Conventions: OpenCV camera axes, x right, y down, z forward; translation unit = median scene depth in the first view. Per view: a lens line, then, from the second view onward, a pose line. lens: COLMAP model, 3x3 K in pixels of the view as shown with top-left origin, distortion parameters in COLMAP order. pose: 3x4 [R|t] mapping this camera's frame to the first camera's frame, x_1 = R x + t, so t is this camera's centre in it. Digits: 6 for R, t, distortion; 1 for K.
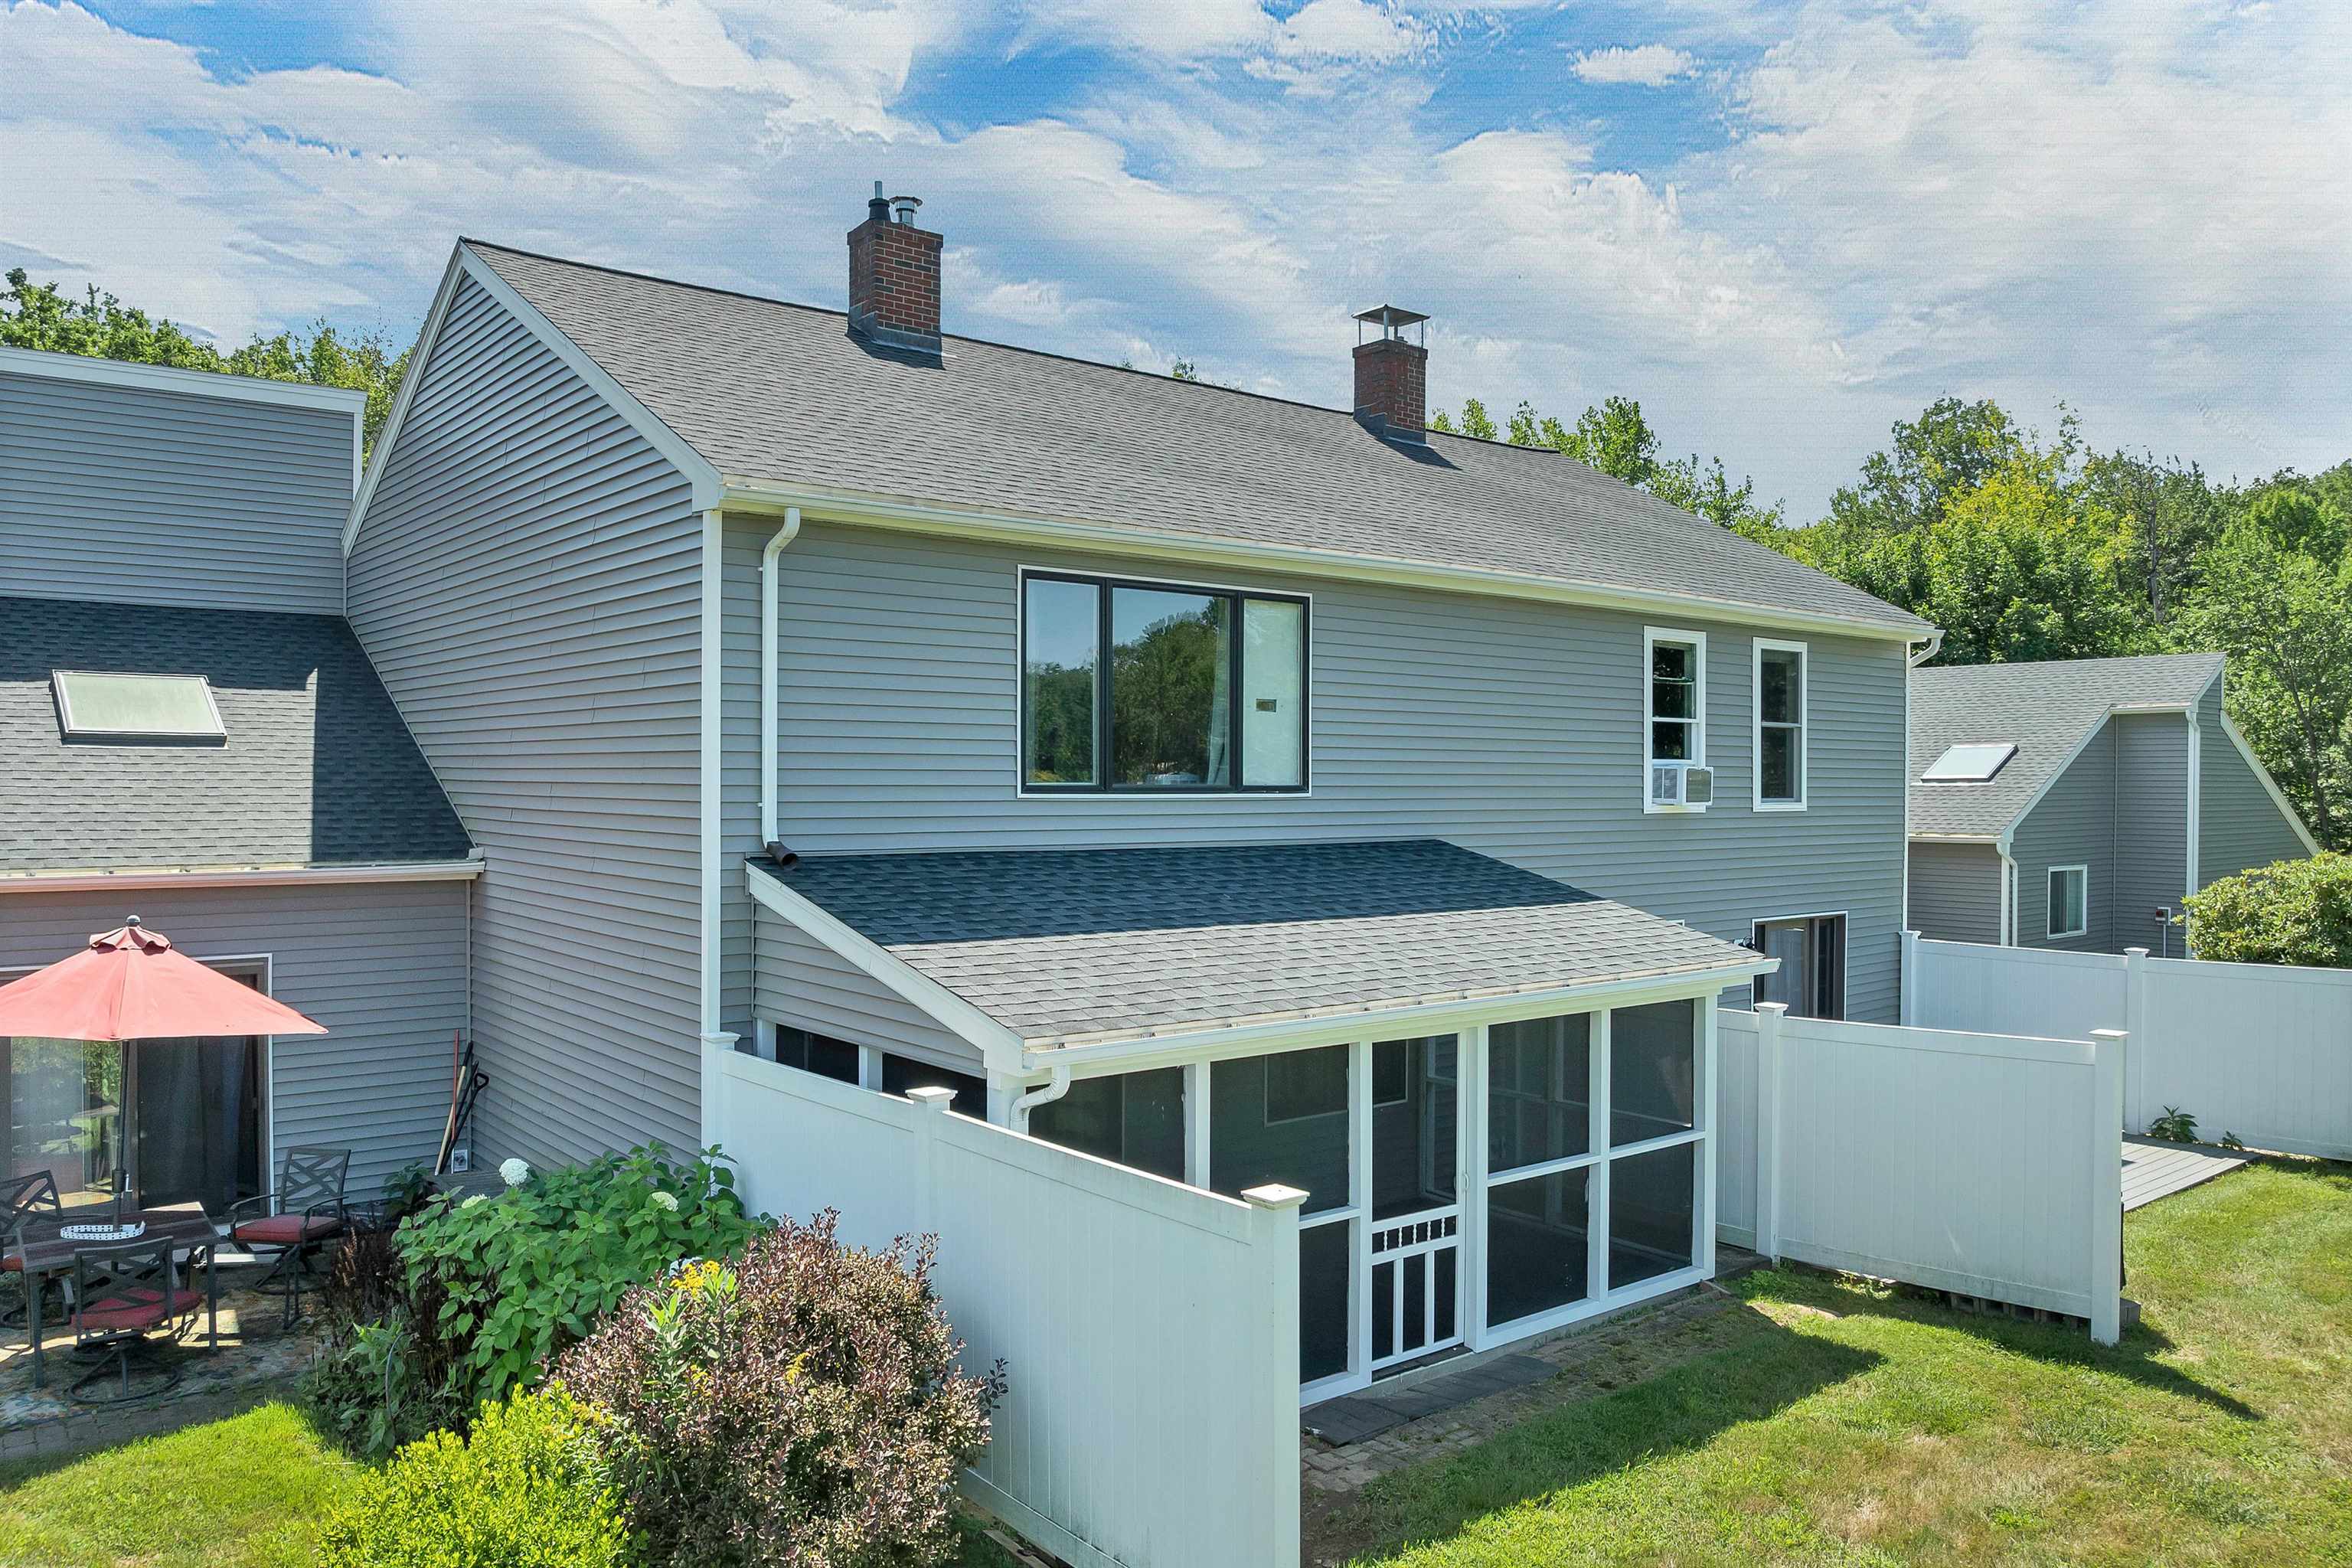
lens RADIAL K [[1692.7, 0, 1176.0], [0, 1692.7, 784.0], [0, 0, 1]] dist [-0.039093, -0.002703]
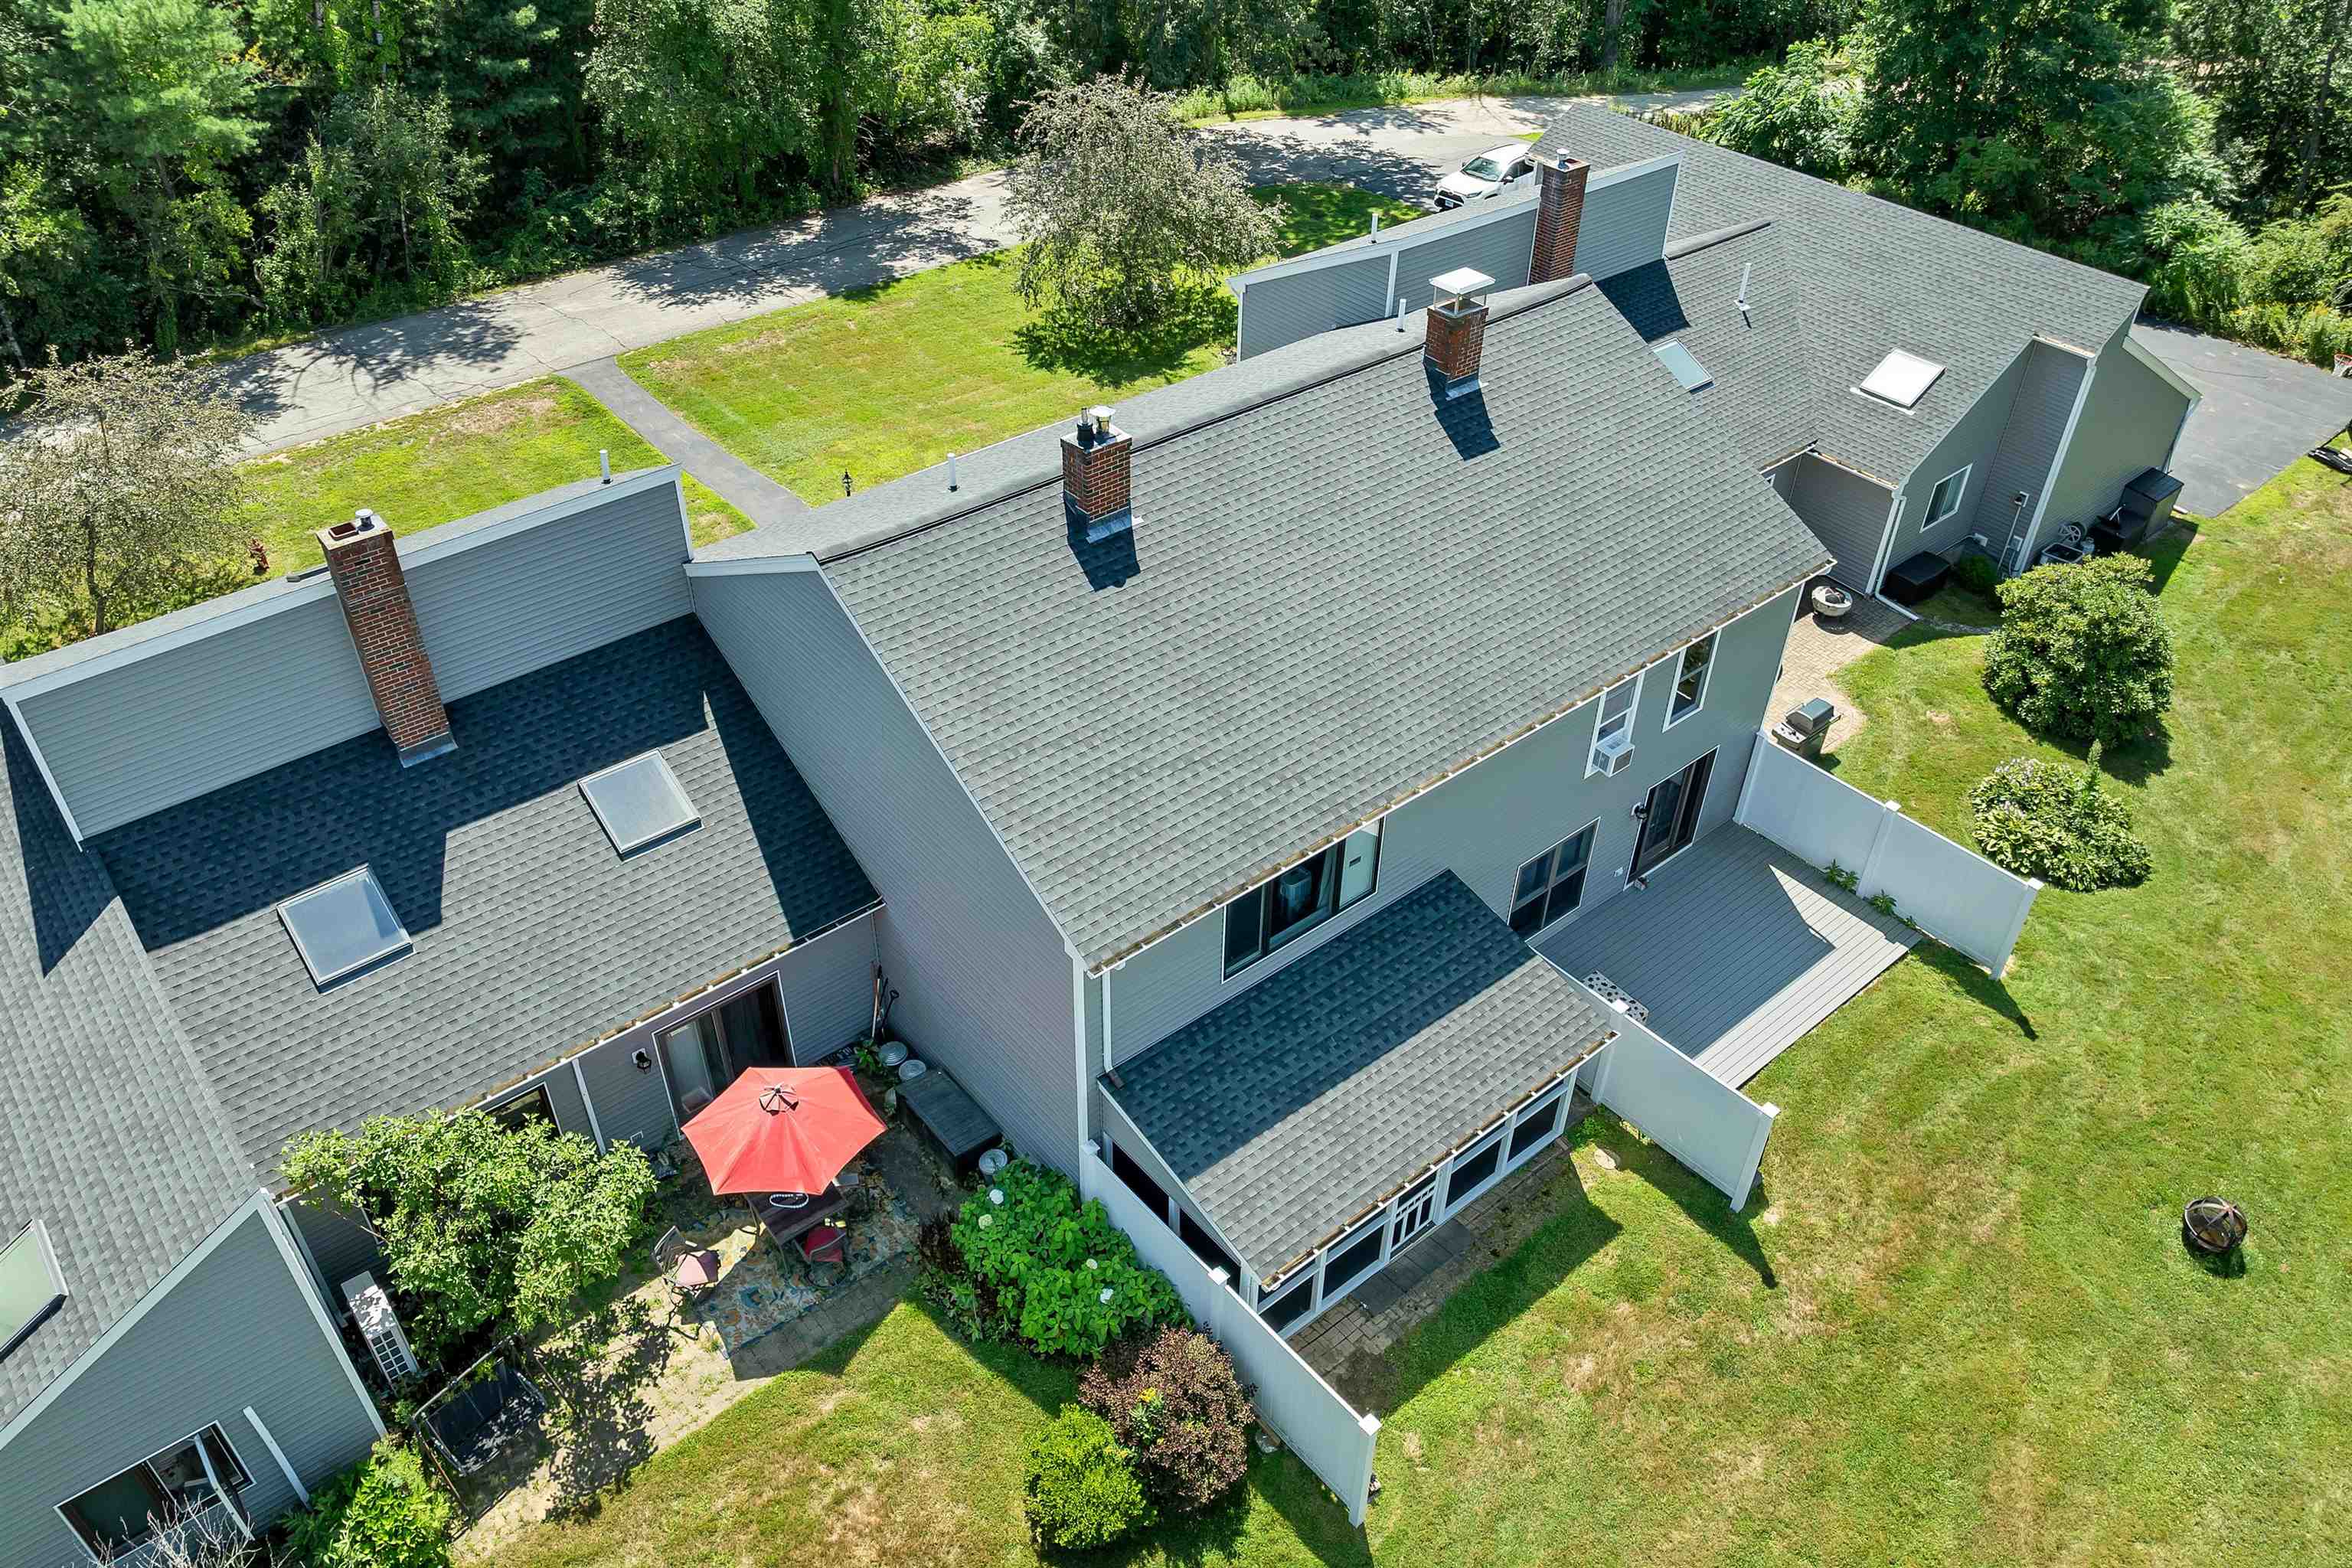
lens RADIAL K [[1709.2, 0, 1159.6], [0, 1709.2, 788.4], [0, 0, 1]] dist [-0.046615, 0.008674]
pose [[0.999963, -0.002061, 0.008398, -0.180359], [-0.003590, 0.784602, 0.619989, -1.342984], [-0.007867, -0.619996, 0.784565, -0.332871]]
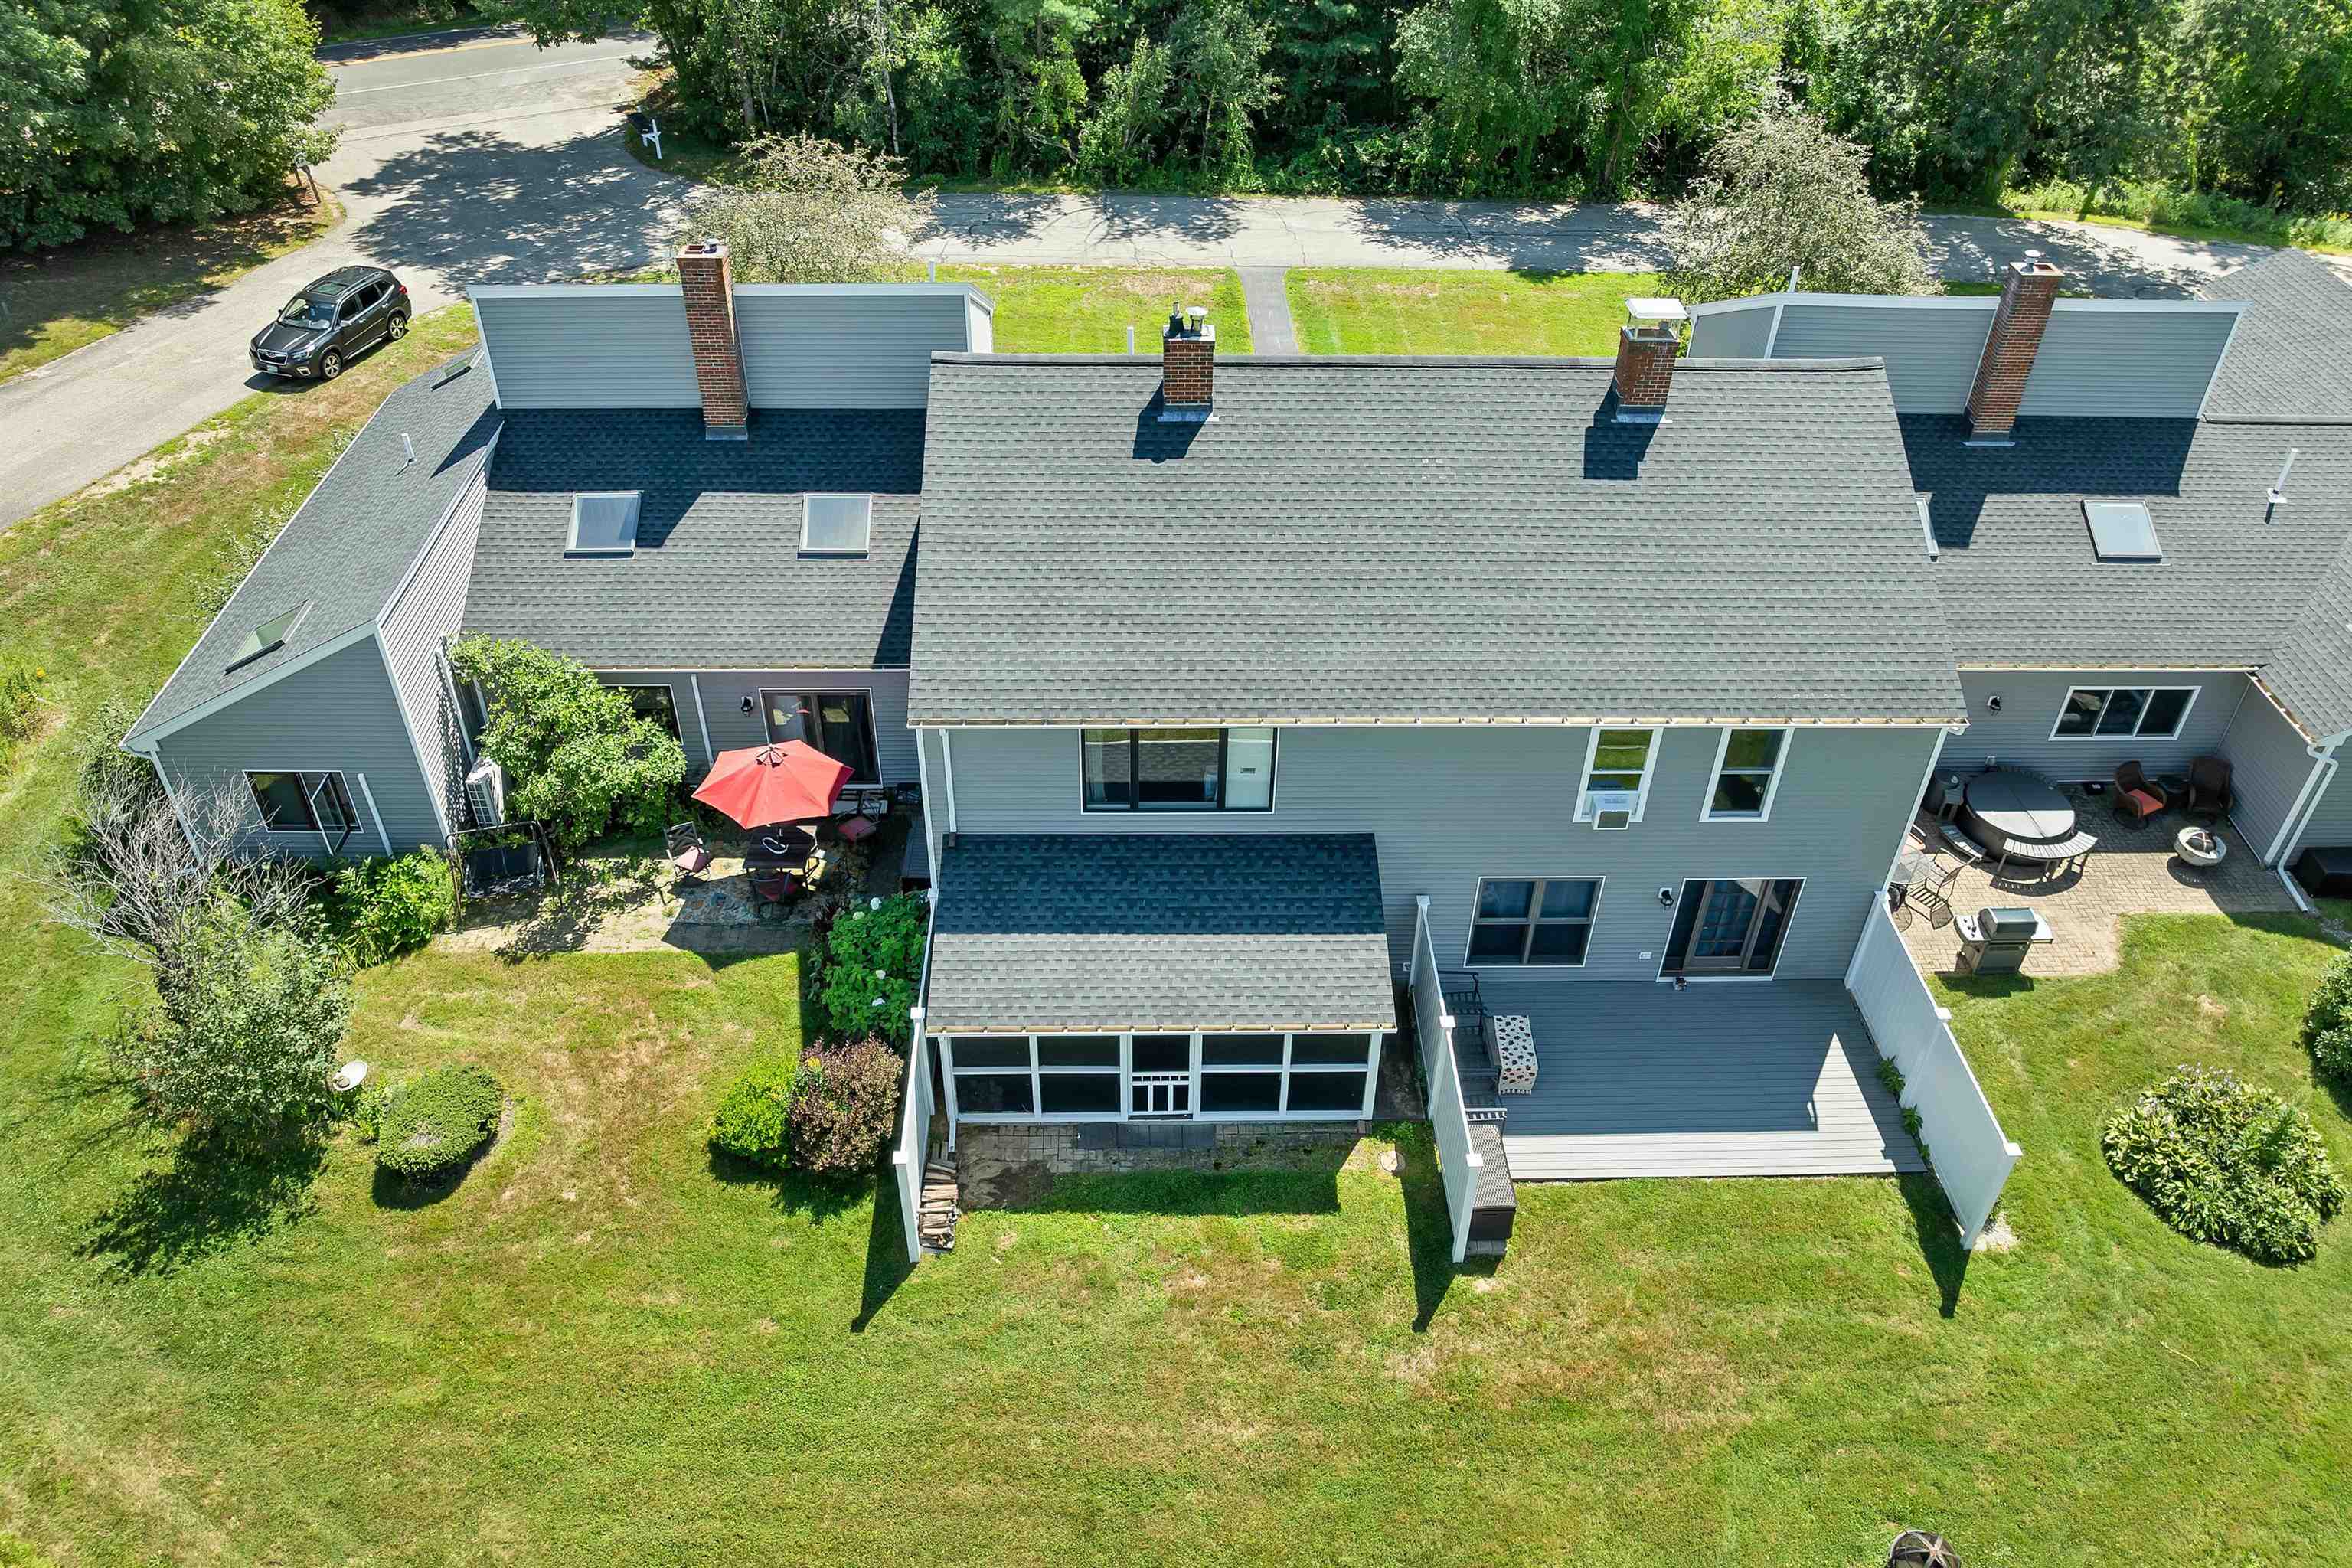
lens RADIAL K [[1692.7, 0, 1176.0], [0, 1692.7, 784.0], [0, 0, 1]] dist [-0.039093, -0.002703]
pose [[0.790280, 0.381197, -0.479736, 1.008532], [-0.007147, 0.788609, 0.614853, -1.333695], [0.612704, -0.482478, 0.625946, -0.218780]]
